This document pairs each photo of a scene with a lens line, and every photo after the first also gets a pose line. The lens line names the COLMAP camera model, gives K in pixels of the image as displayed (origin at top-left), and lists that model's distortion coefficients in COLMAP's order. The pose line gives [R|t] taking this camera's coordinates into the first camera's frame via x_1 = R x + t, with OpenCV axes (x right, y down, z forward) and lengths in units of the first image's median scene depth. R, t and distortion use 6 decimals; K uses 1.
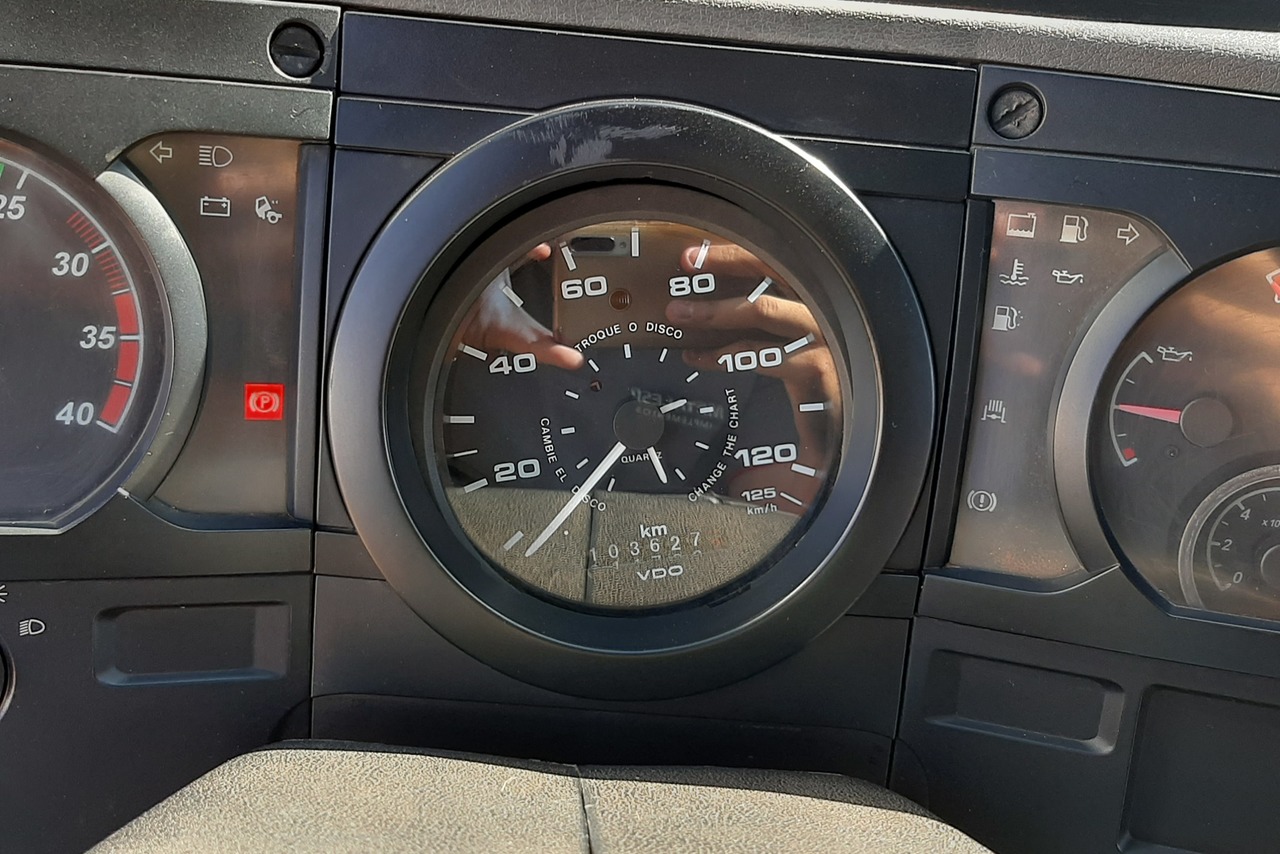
lens RADIAL K [[1278.0, 0, 622.1], [0, 1278.0, 428.3], [0, 0, 1]] dist [0.168983, -0.480438]
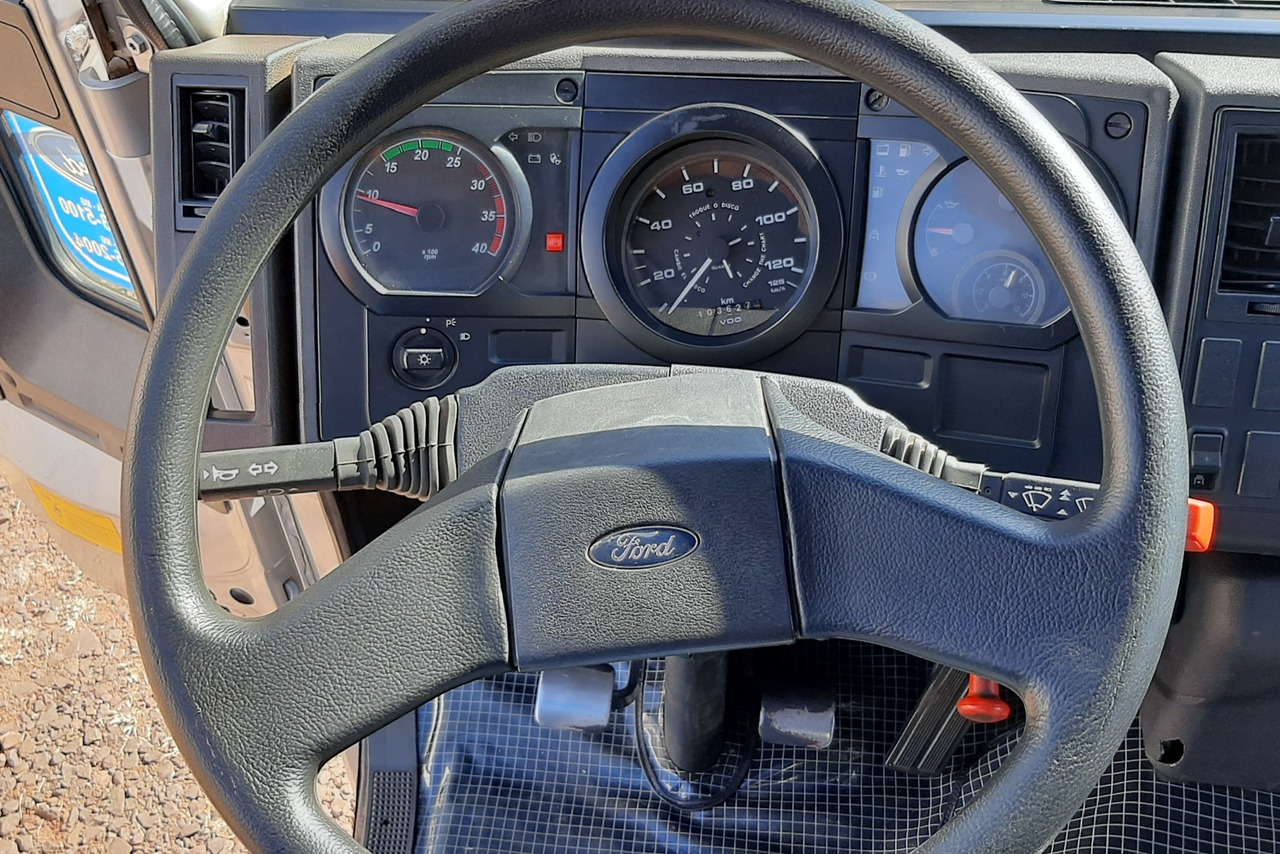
lens RADIAL K [[1278.0, 0, 622.1], [0, 1278.0, 428.3], [0, 0, 1]] dist [0.168983, -0.480438]
pose [[0.986571, -0.010180, -0.163016, 0.217499], [0.016827, 0.999080, 0.039447, 0.224728], [0.162465, -0.041660, 0.985834, -1.275316]]
